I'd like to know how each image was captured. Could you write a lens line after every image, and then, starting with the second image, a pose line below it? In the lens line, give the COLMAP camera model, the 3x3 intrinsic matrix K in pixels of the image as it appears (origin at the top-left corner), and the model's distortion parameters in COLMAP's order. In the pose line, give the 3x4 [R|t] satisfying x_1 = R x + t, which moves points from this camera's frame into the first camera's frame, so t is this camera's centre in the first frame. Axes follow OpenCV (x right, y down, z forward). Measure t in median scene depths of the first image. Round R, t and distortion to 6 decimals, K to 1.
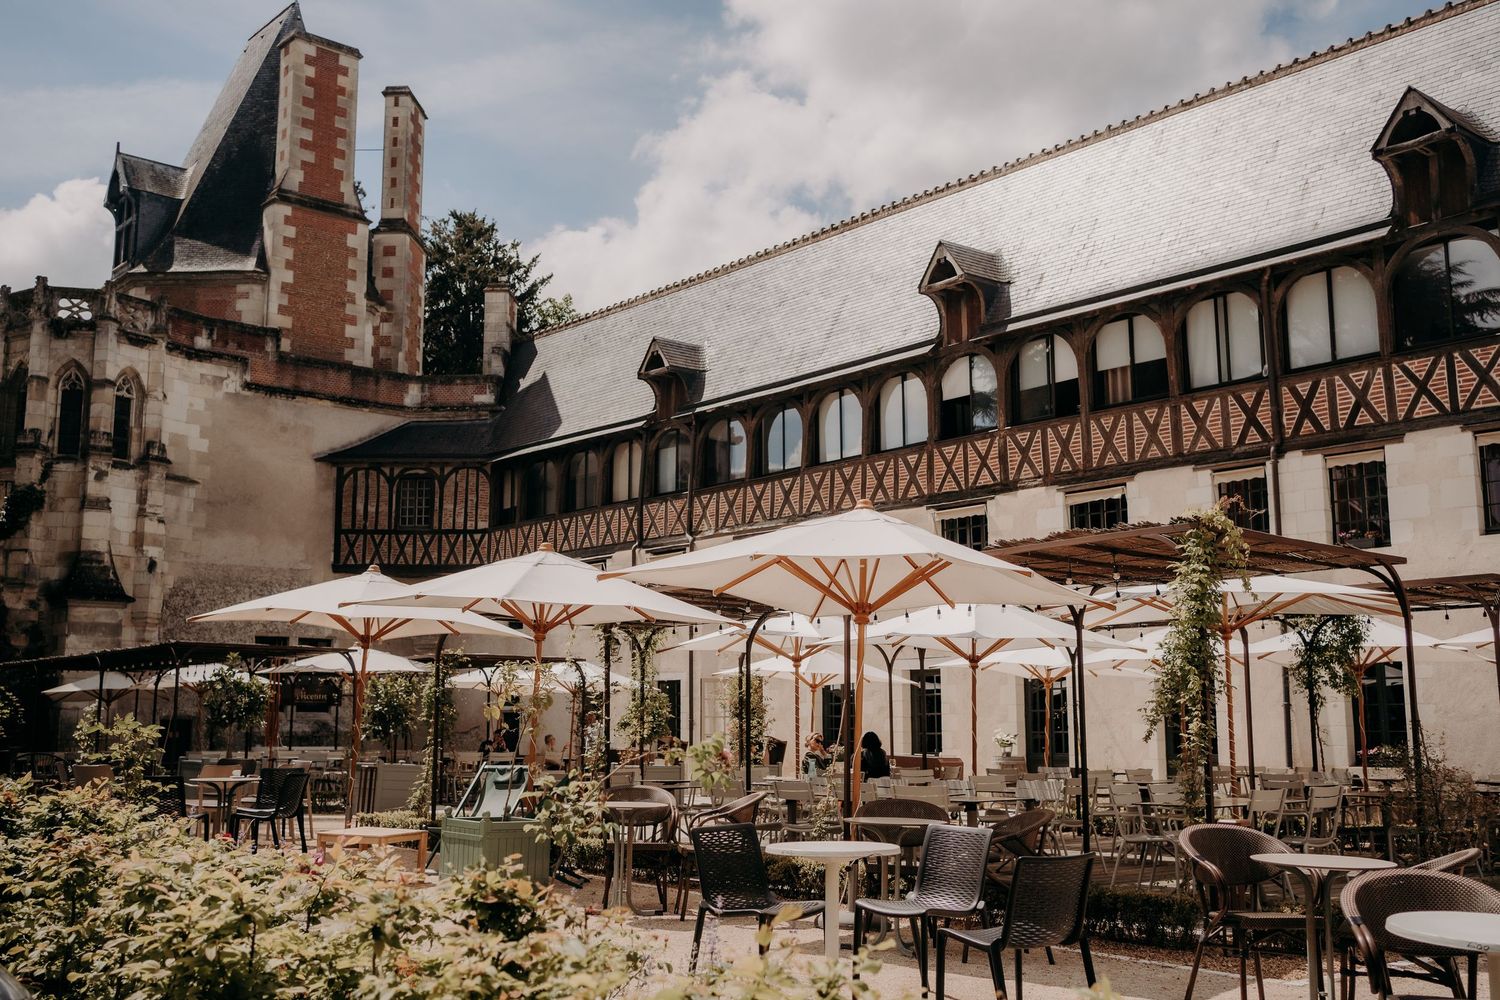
lens RADIAL K [[1527.5, 0, 750.0], [0, 1527.5, 500.0], [0, 0, 1]] dist [-0.008381, 0.205347]
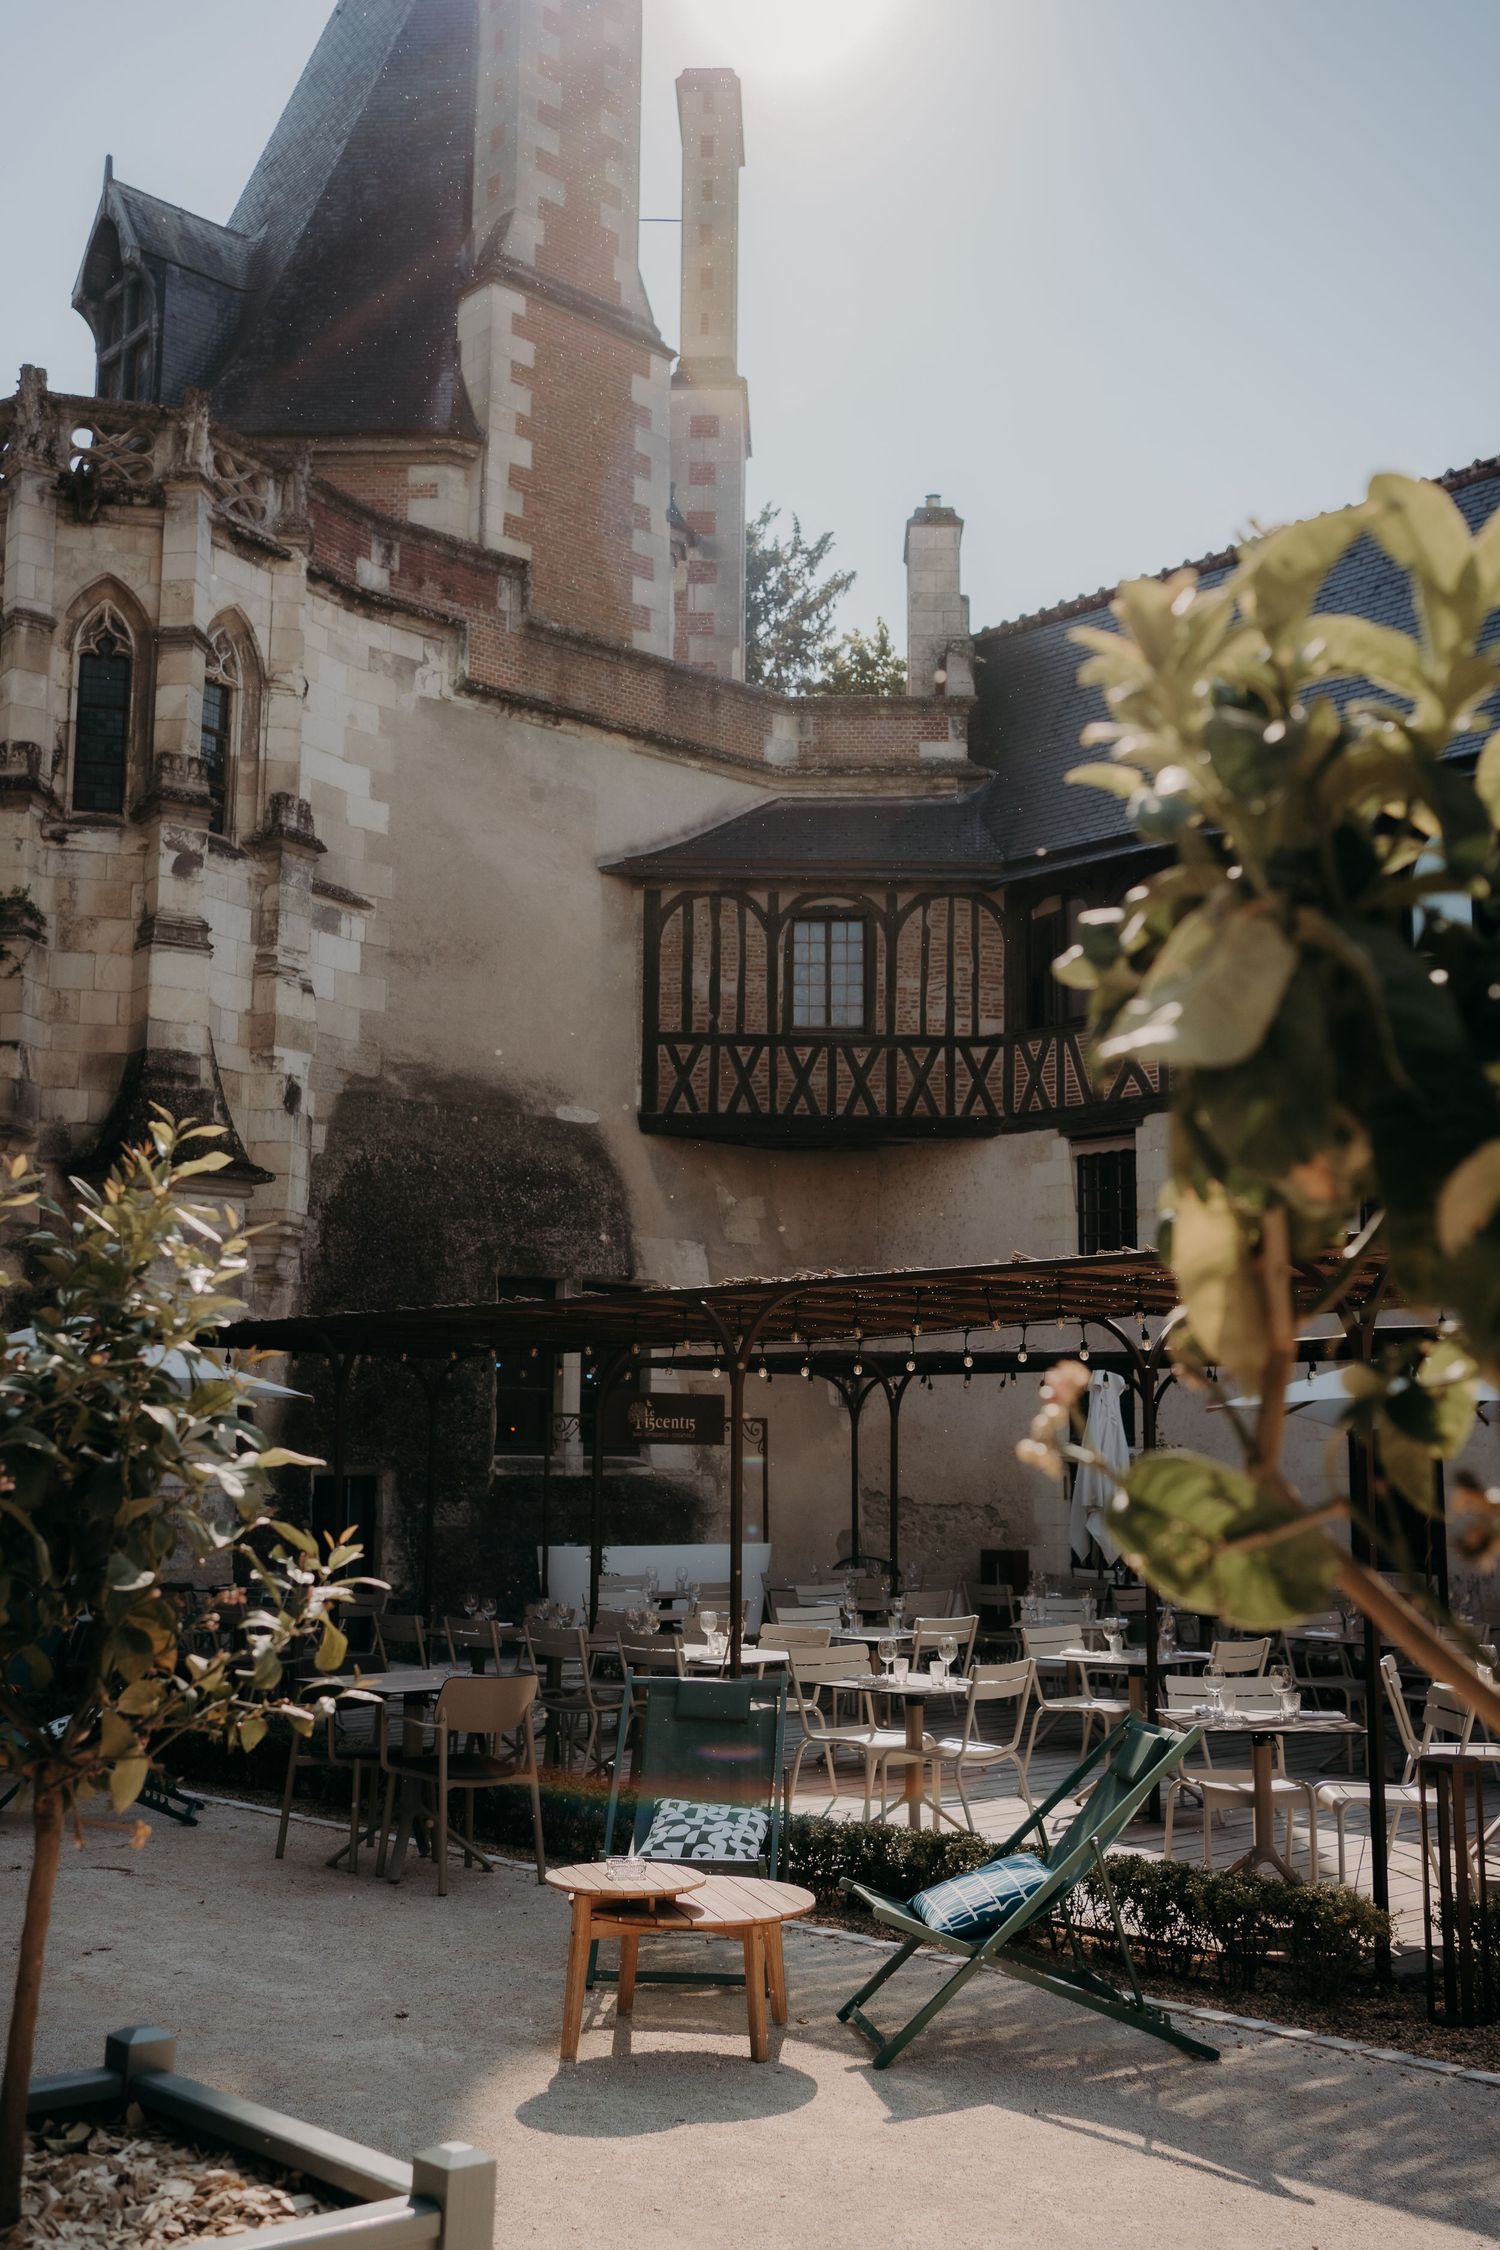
lens RADIAL K [[2233.7, 0, 750.0], [0, 2233.7, 1125.0], [0, 0, 1]] dist [0.025534, 0.022803]
pose [[0.998919, 0.013228, 0.044573, -0.270980], [-0.013472, 0.999896, 0.005181, 0.041886], [-0.044499, -0.005775, 0.998993, 0.371239]]
